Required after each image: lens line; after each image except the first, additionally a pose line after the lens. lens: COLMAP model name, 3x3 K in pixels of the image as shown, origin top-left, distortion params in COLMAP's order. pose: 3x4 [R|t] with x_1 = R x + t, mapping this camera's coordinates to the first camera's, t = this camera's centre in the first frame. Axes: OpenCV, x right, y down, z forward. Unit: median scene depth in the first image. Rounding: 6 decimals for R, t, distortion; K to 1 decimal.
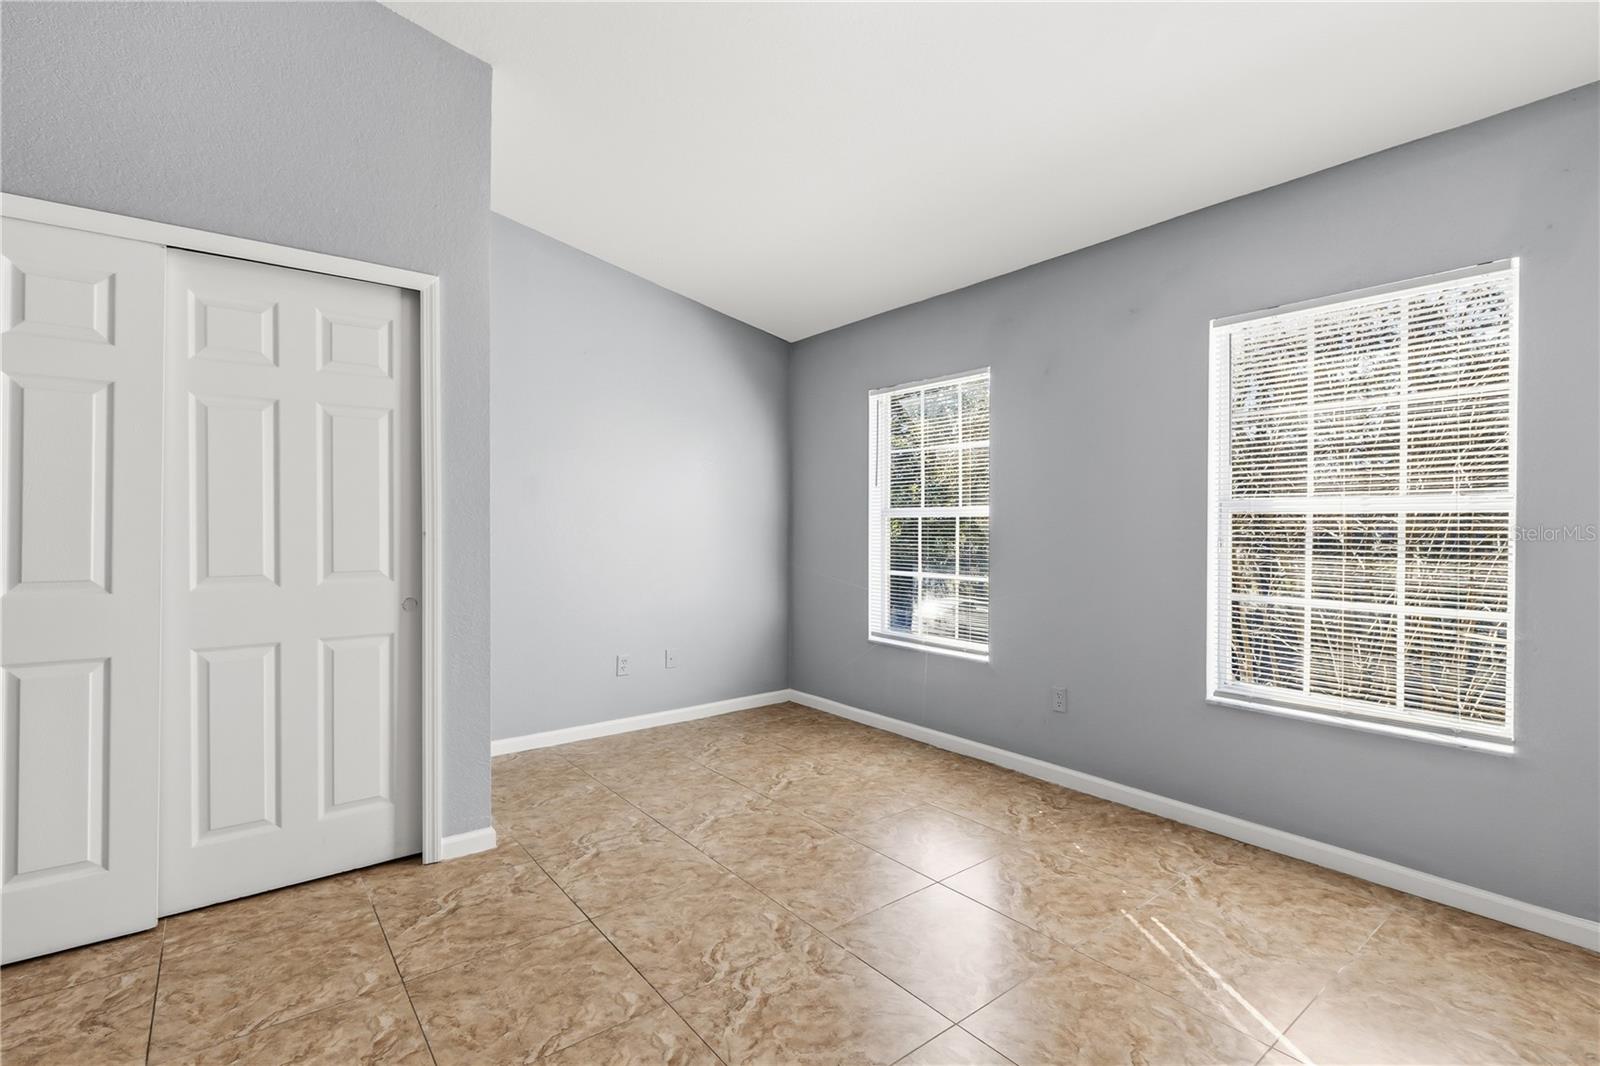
lens RADIAL K [[733.7, 0, 802.0], [0, 733.7, 528.2], [0, 0, 1]] dist [0.000958, 0.000517]
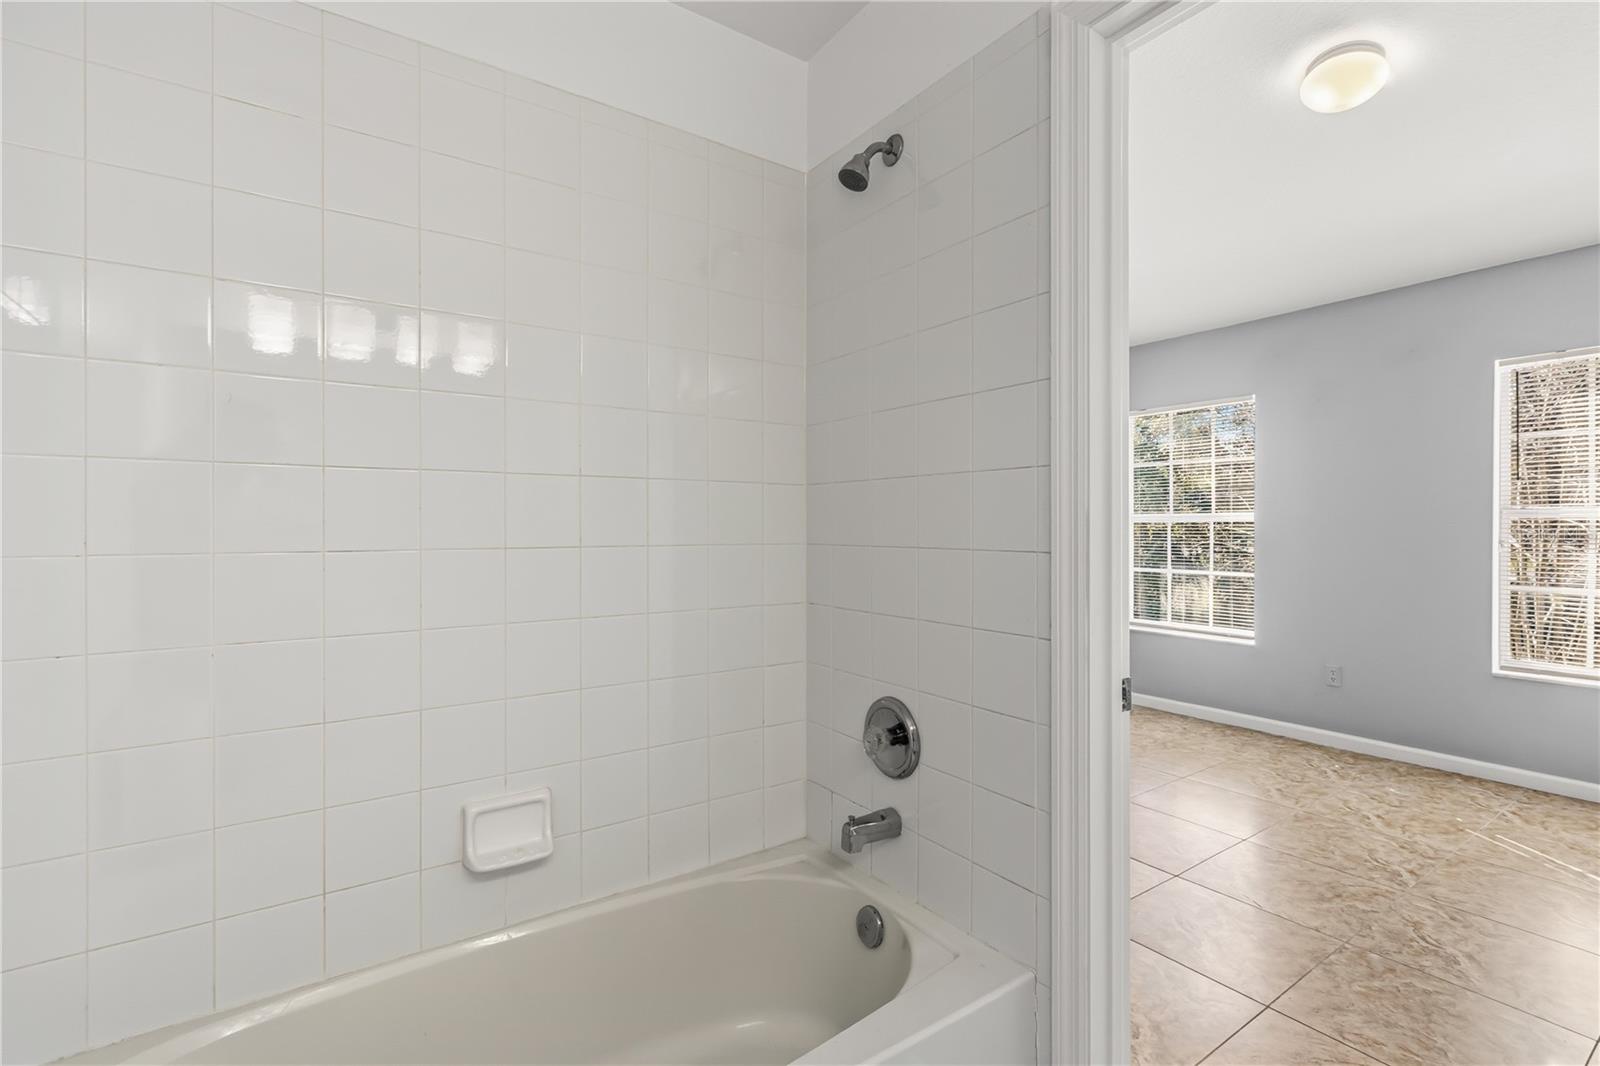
lens RADIAL K [[733.7, 0, 802.0], [0, 733.7, 528.2], [0, 0, 1]] dist [0.000958, 0.000517]
pose [[0.998575, -0.001682, -0.053332, -0.497525], [0.001766, 0.999997, 0.001522, -0.009734], [0.053329, -0.001614, 0.998576, -0.260221]]
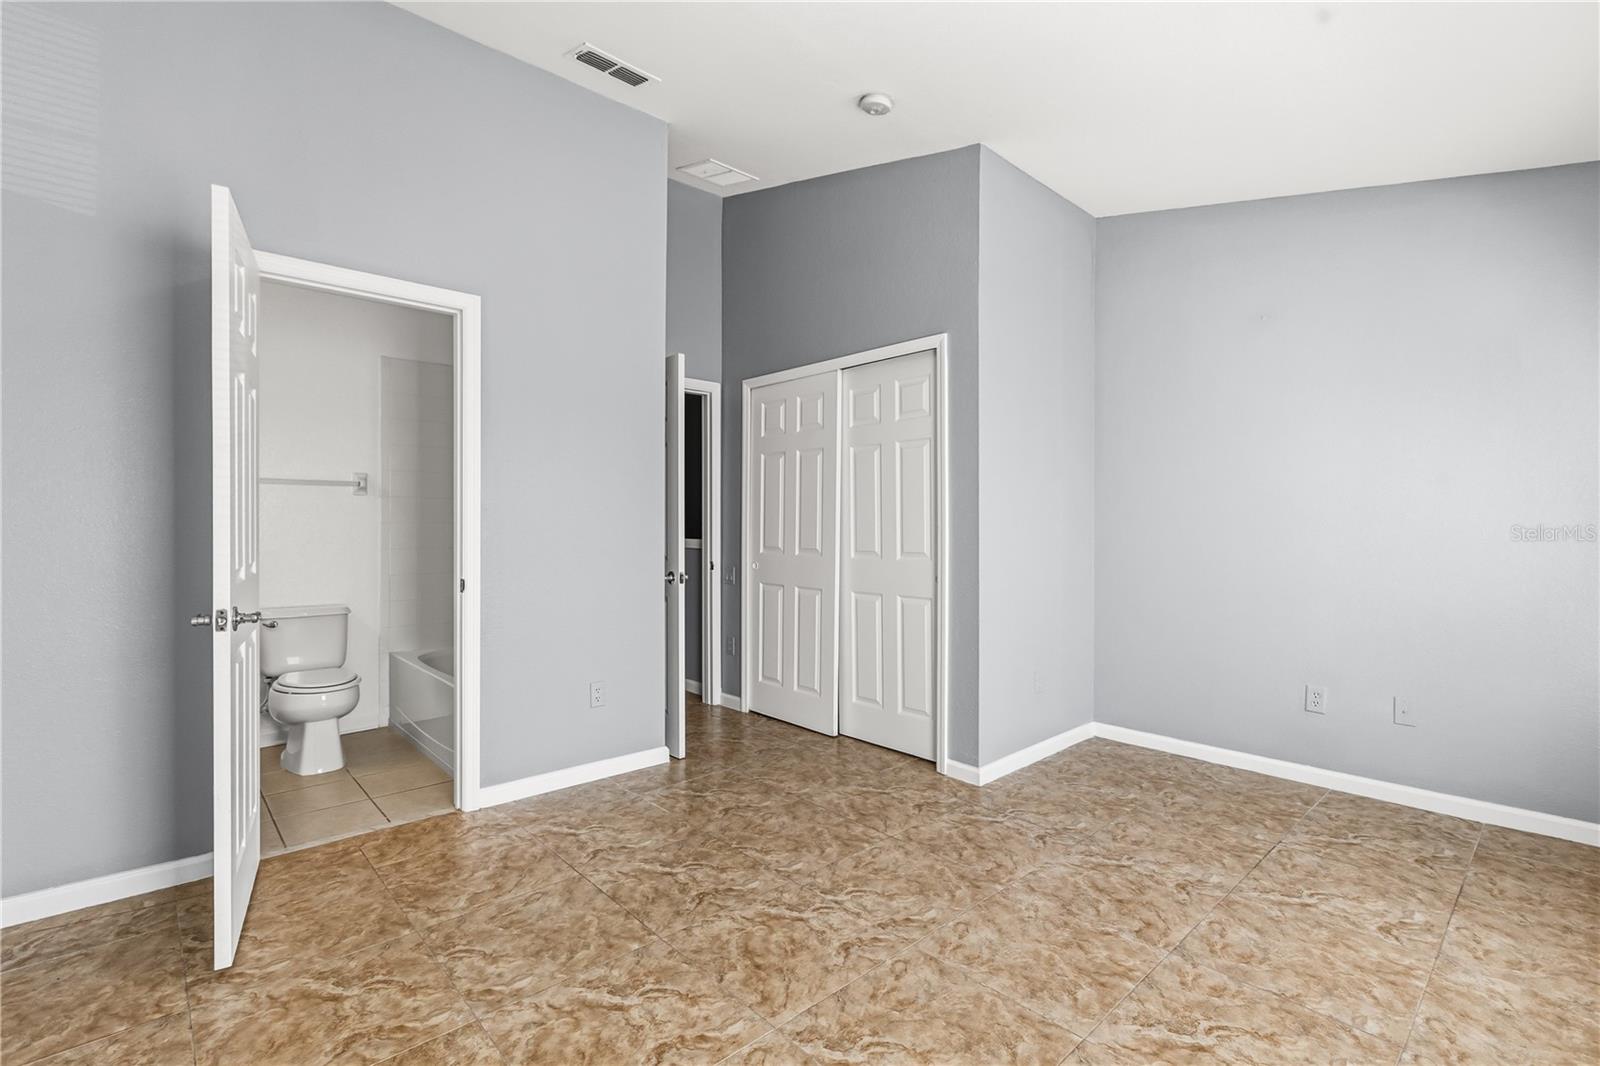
lens RADIAL K [[718.5, 0, 800.0], [0, 718.5, 533.0], [0, 0, 1]] dist [-0.000458, -0.000388]
pose [[0.077229, 0.011202, -0.996950, 0.672026], [-0.003387, 0.999934, 0.010974, 0.004651], [0.997008, 0.002529, 0.077262, 0.557466]]
